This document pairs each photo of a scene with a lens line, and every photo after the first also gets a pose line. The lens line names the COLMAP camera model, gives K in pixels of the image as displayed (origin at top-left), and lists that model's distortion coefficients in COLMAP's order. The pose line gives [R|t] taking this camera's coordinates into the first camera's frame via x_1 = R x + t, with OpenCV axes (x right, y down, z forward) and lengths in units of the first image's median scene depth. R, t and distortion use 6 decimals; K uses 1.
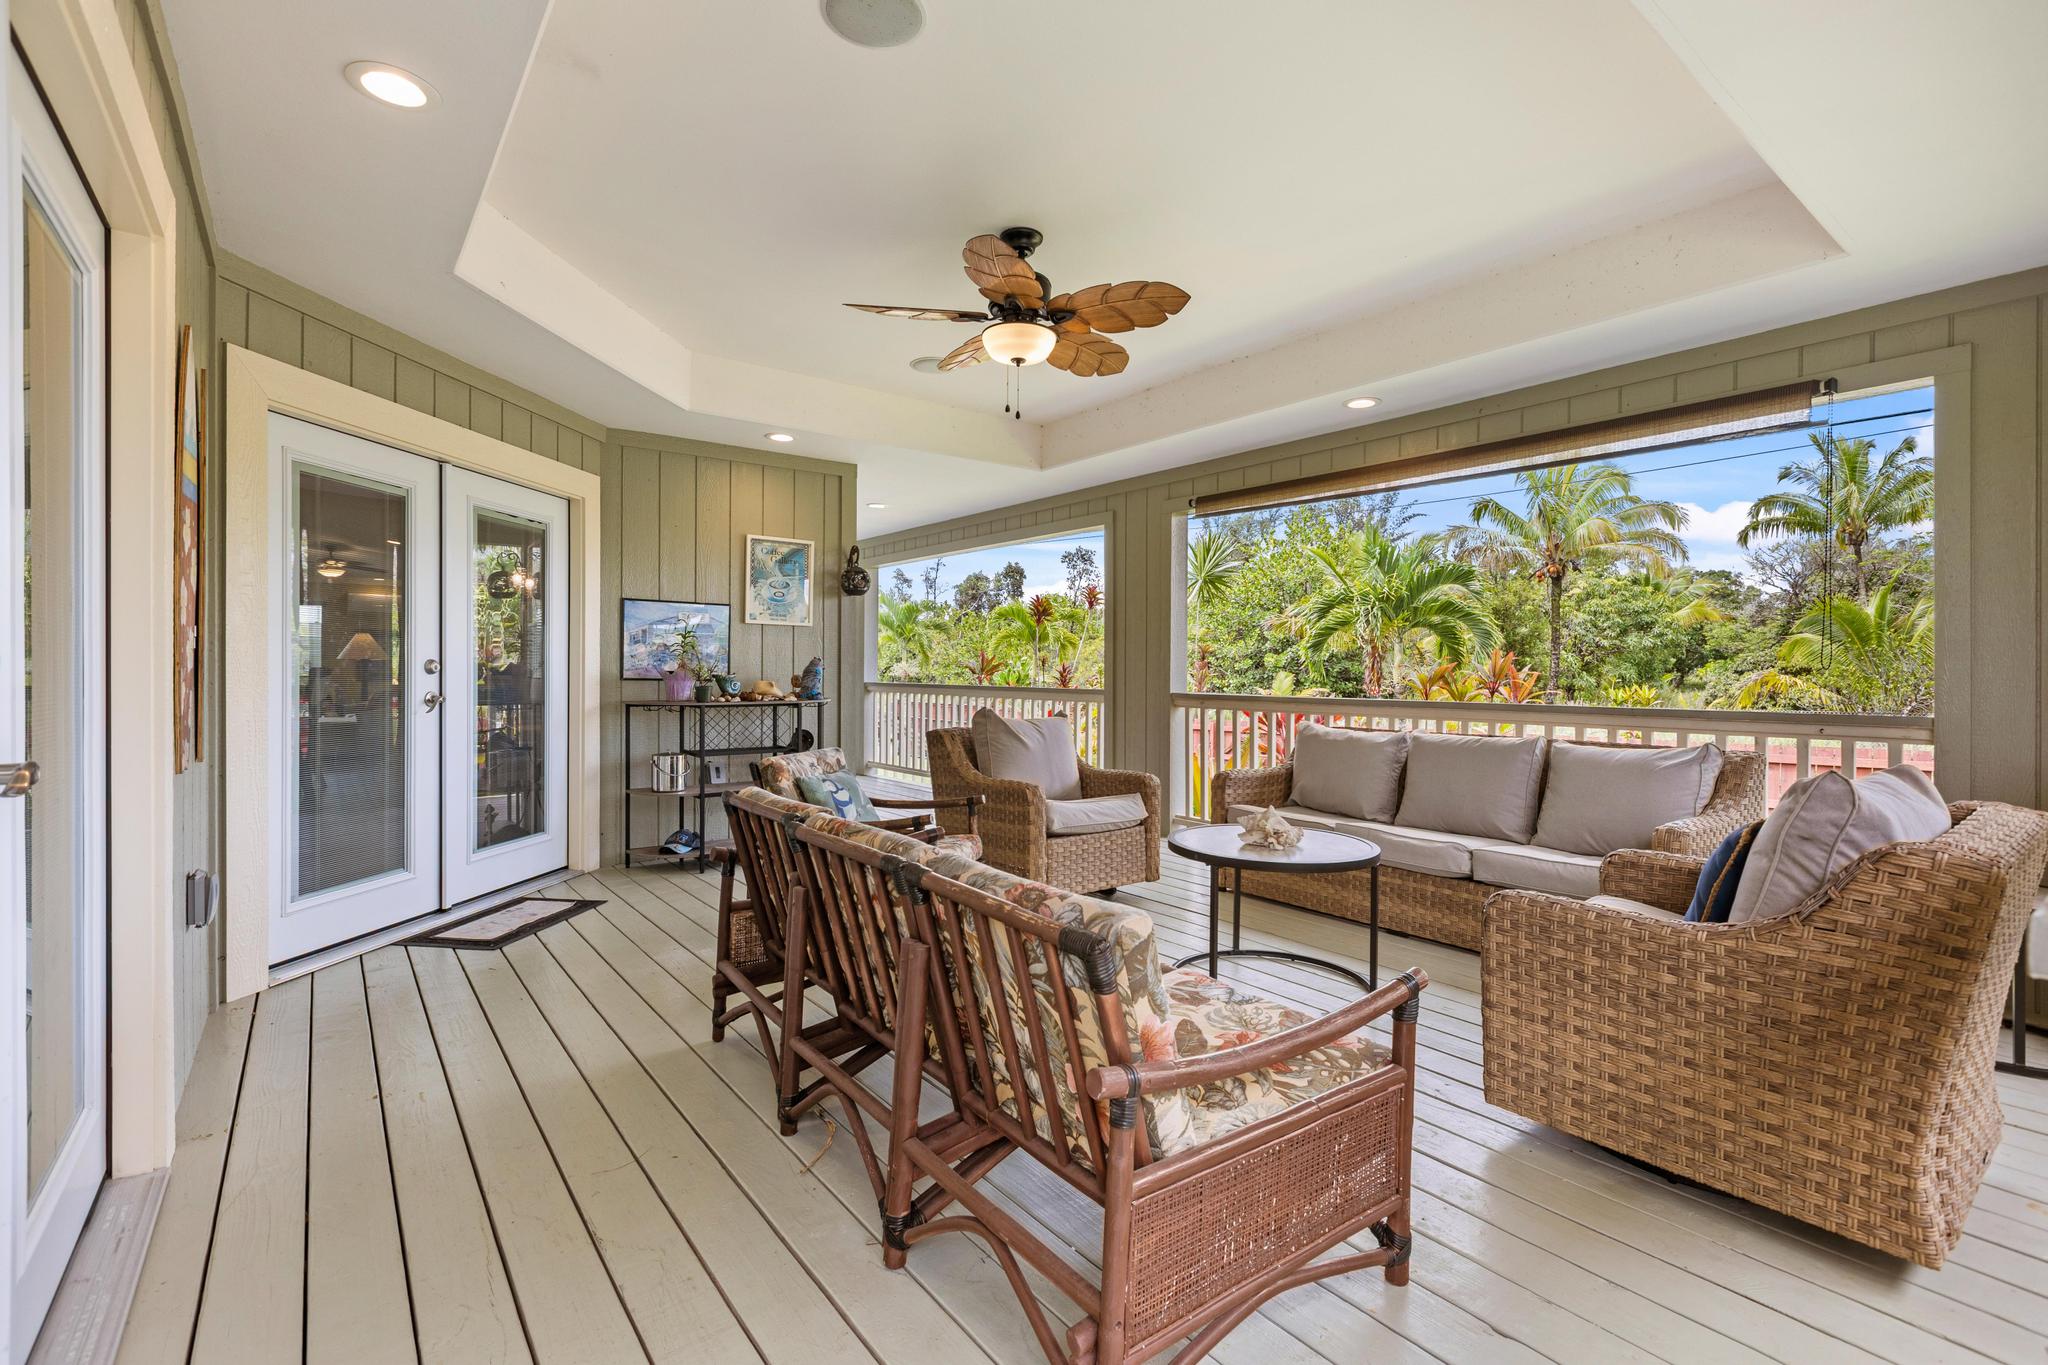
lens RADIAL K [[932.9, 0, 1024.8], [0, 932.9, 679.2], [0, 0, 1]] dist [0.000105, -0.000246]
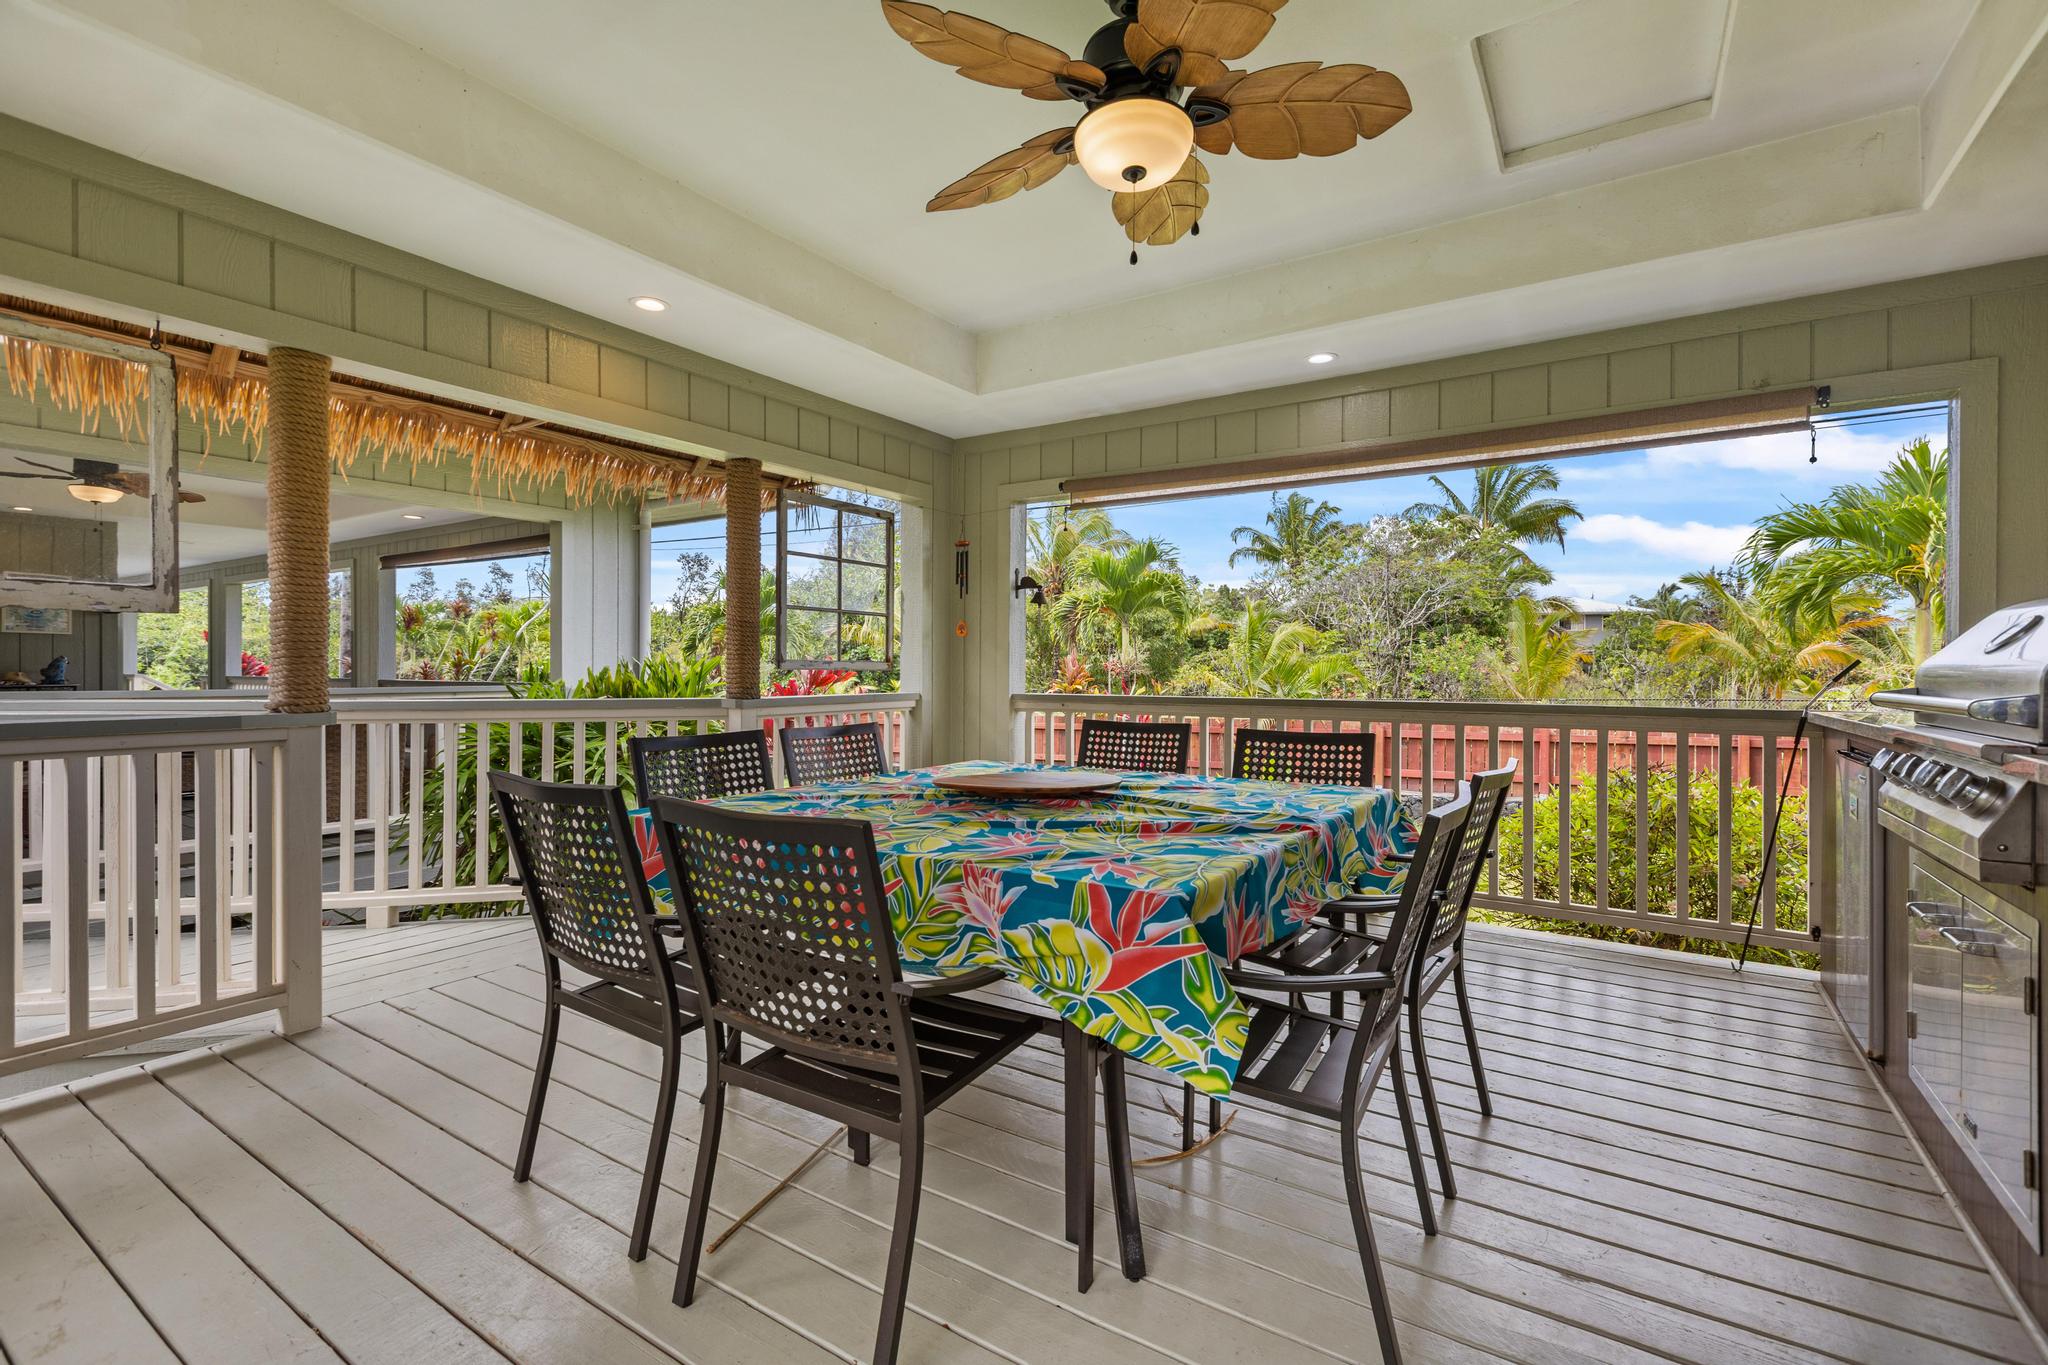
lens RADIAL K [[932.9, 0, 974.1], [0, 932.9, 670.7], [0, 0, 1]] dist [0.000105, -0.000246]
pose [[0.952124, -0.003008, 0.305698, -0.207038], [0.003659, 0.999992, -0.001557, -0.005206], [-0.305691, 0.002601, 0.952127, 0.295958]]
